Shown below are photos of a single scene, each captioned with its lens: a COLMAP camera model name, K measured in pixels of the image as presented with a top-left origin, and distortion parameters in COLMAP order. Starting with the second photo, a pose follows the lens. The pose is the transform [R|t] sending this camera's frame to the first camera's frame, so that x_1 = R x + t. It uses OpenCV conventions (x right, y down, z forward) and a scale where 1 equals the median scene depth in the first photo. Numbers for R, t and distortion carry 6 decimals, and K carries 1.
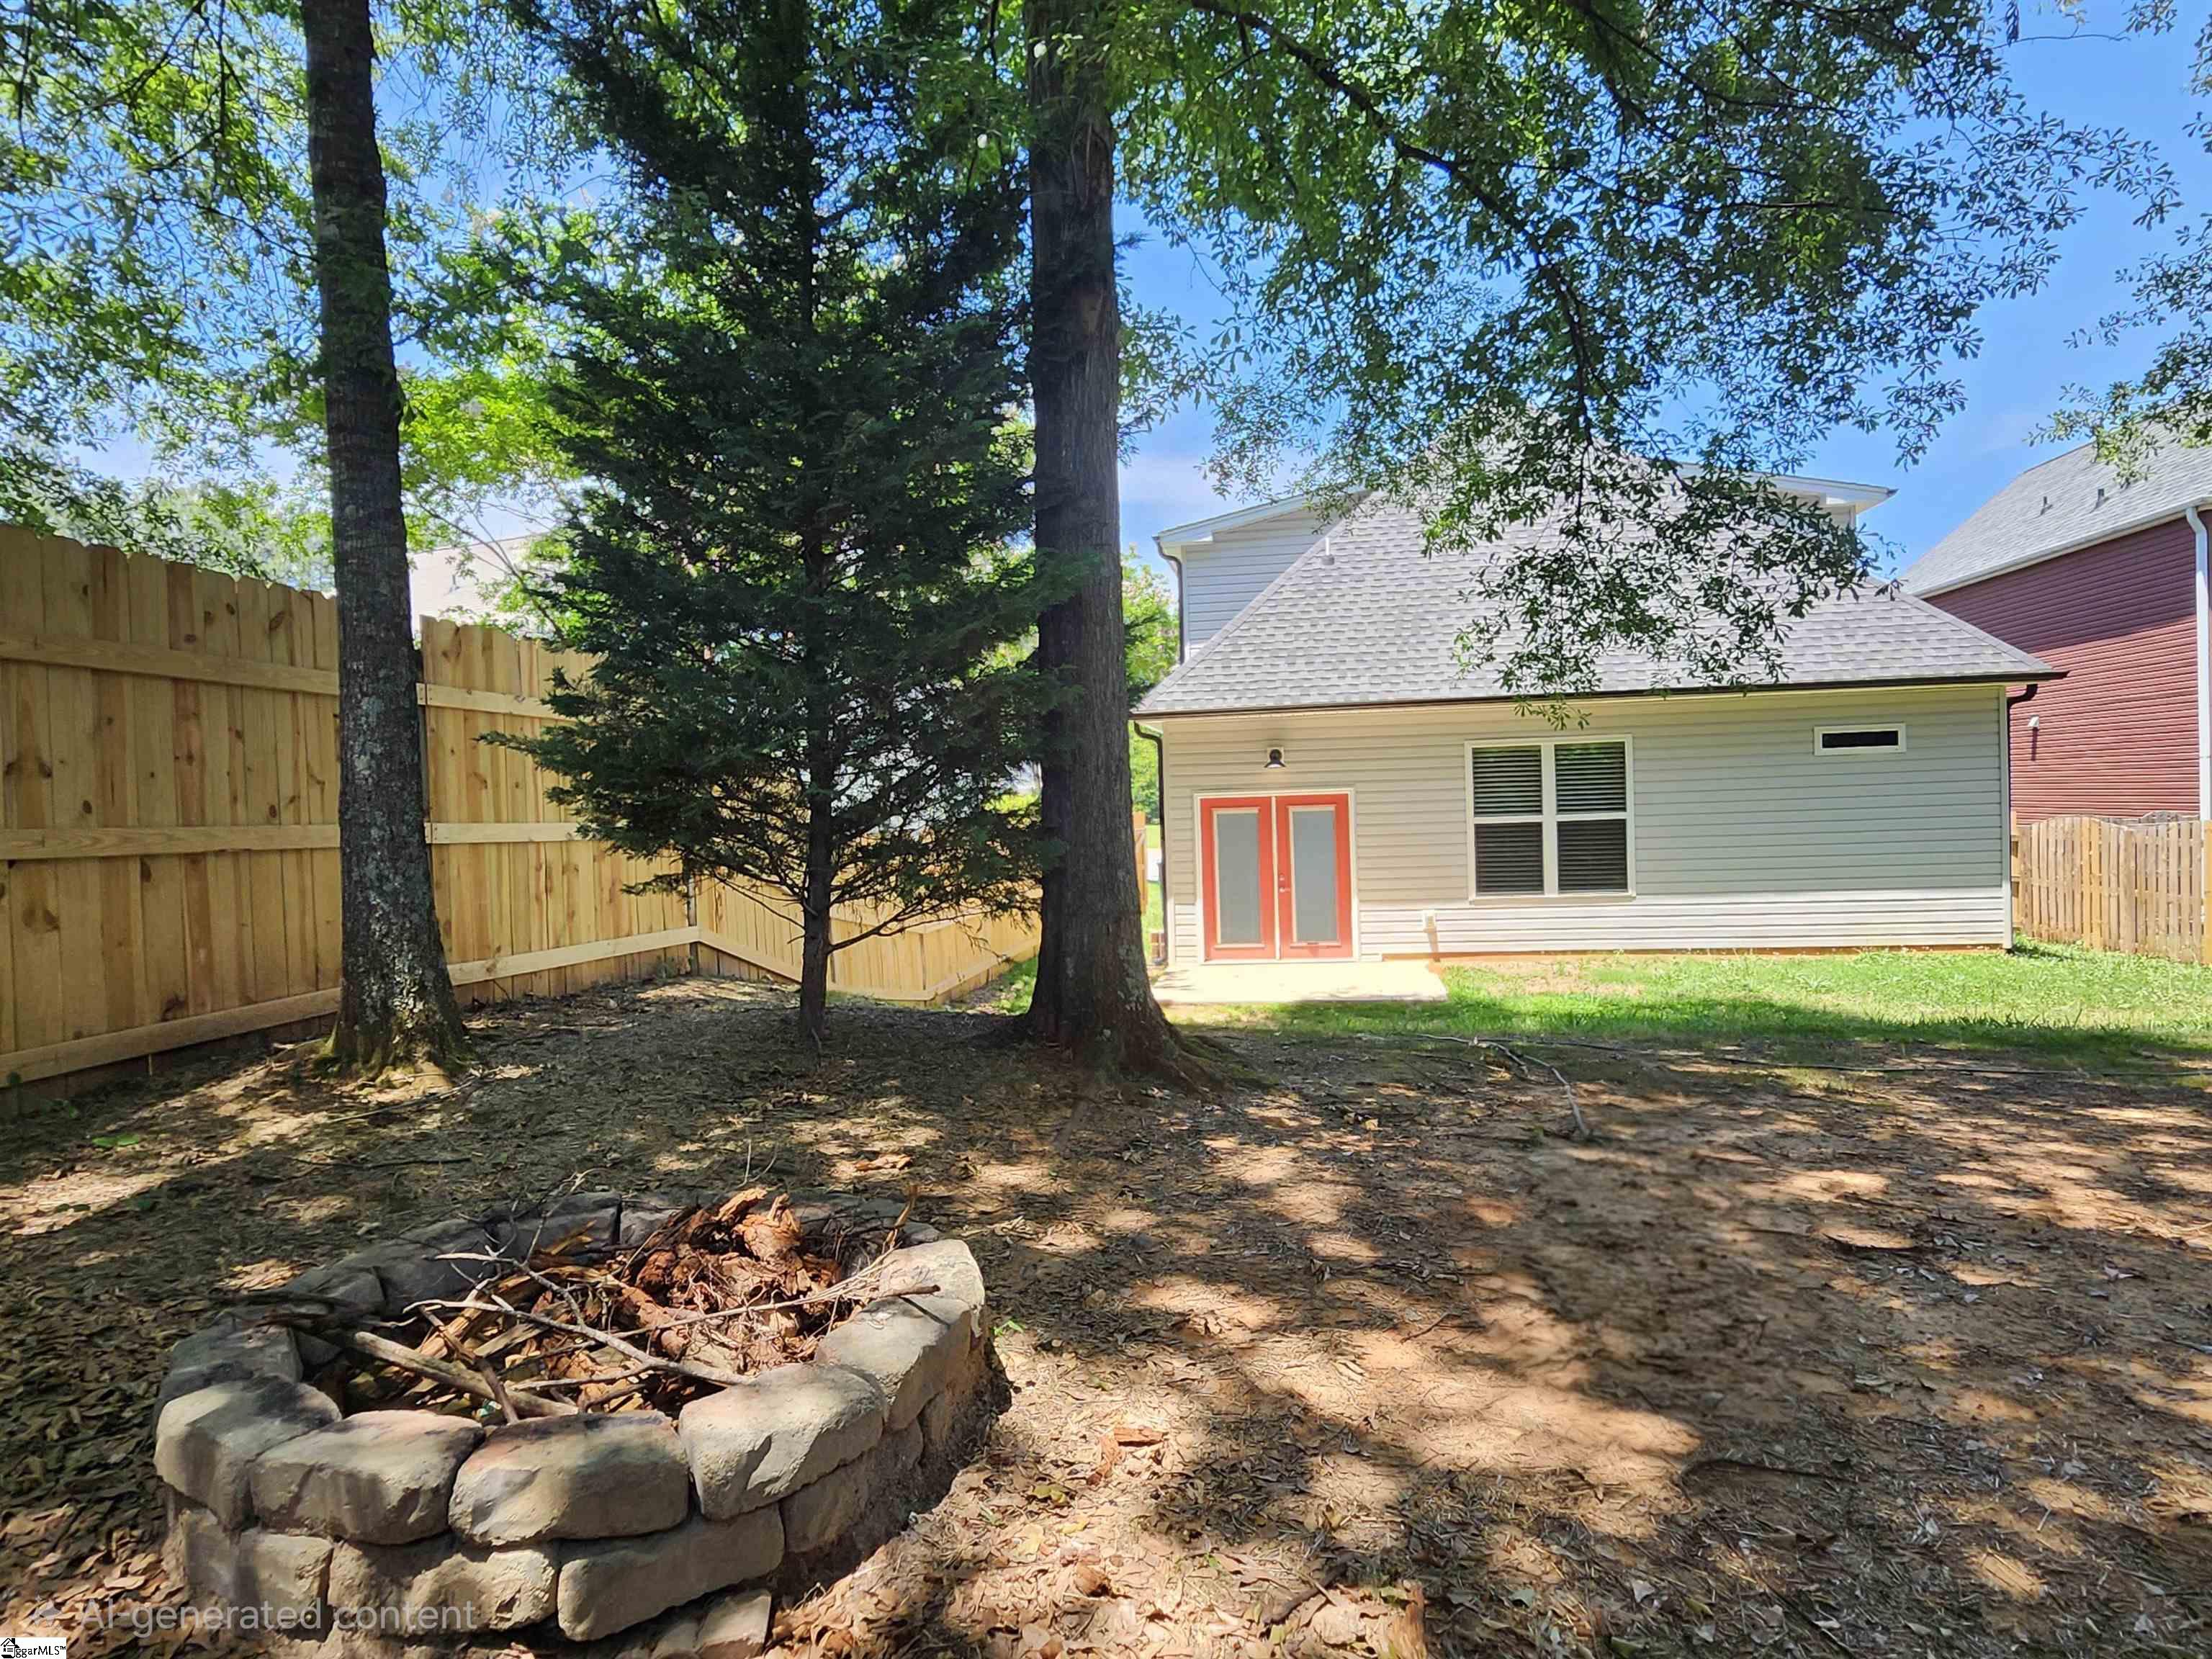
lens RADIAL K [[890.2, 0, 1101.6], [0, 890.2, 835.3], [0, 0, 1]] dist [0.000521, 0.000079]
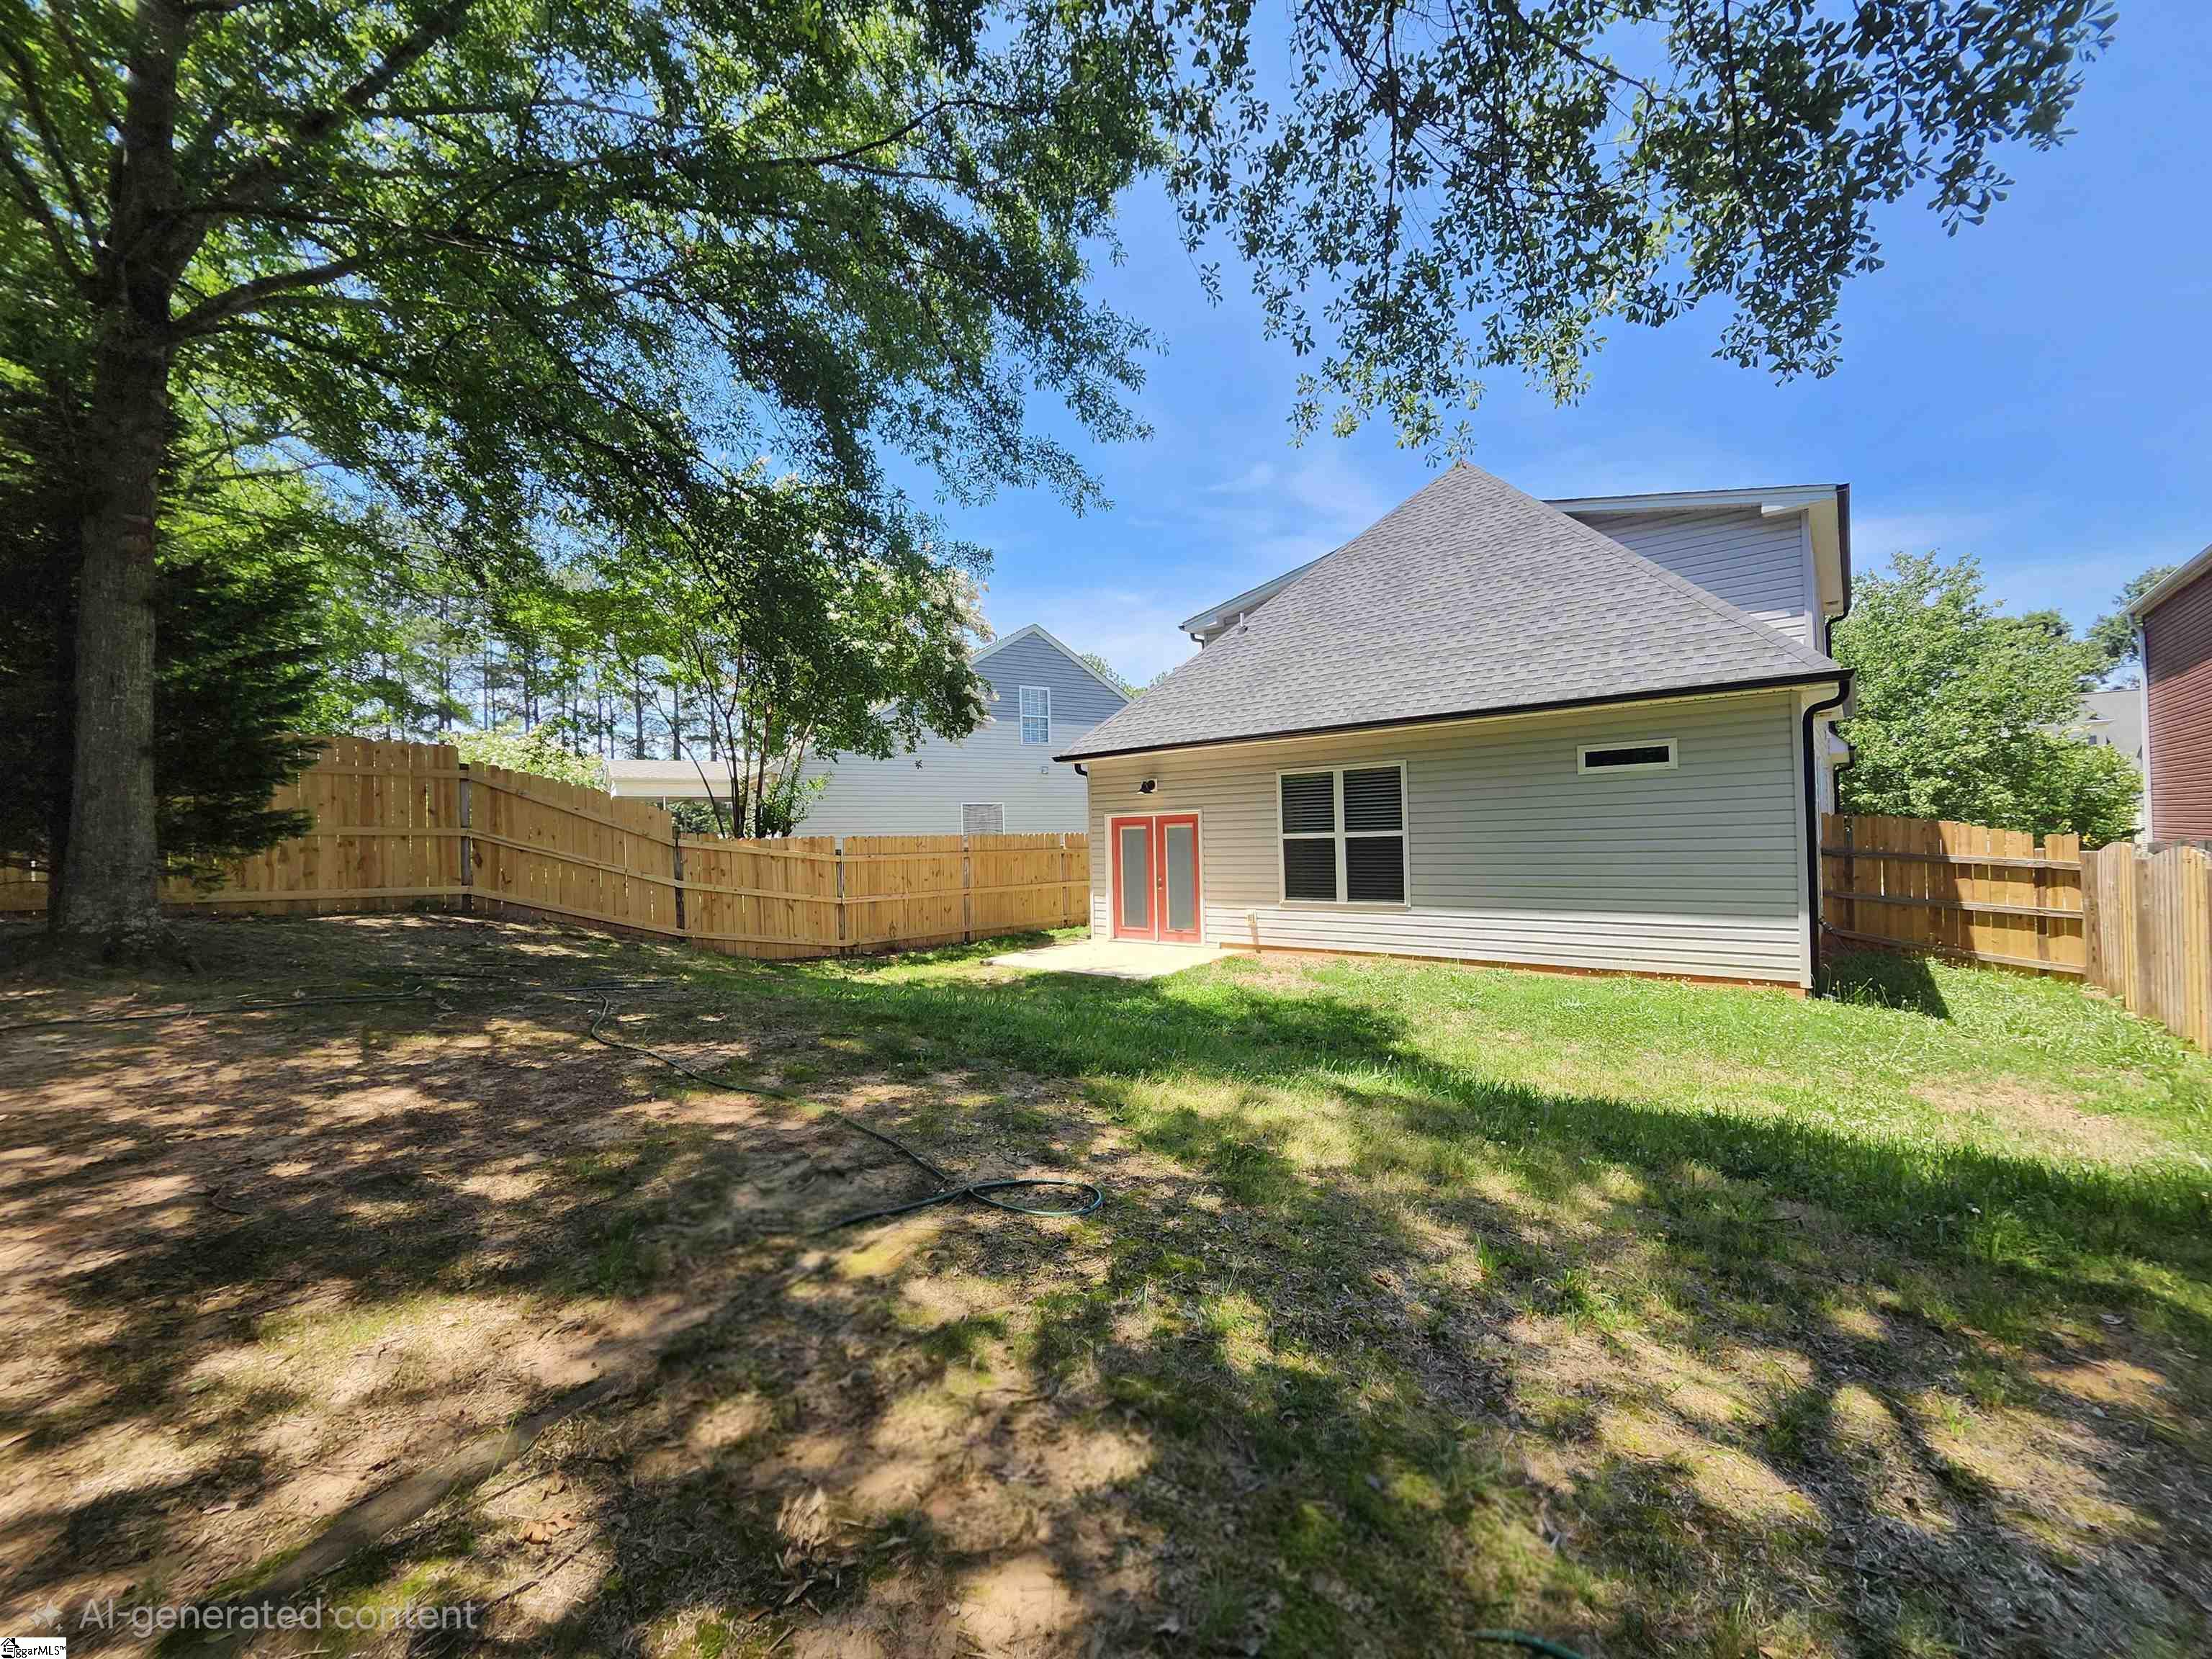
lens RADIAL K [[890.2, 0, 1109.8], [0, 890.2, 826.6], [0, 0, 1]] dist [0.000521, 0.000079]
pose [[0.802463, 0.003903, -0.596690, 0.945970], [0.000142, 0.999977, 0.006733, -0.038006], [0.596702, -0.005488, 0.802444, -0.090972]]
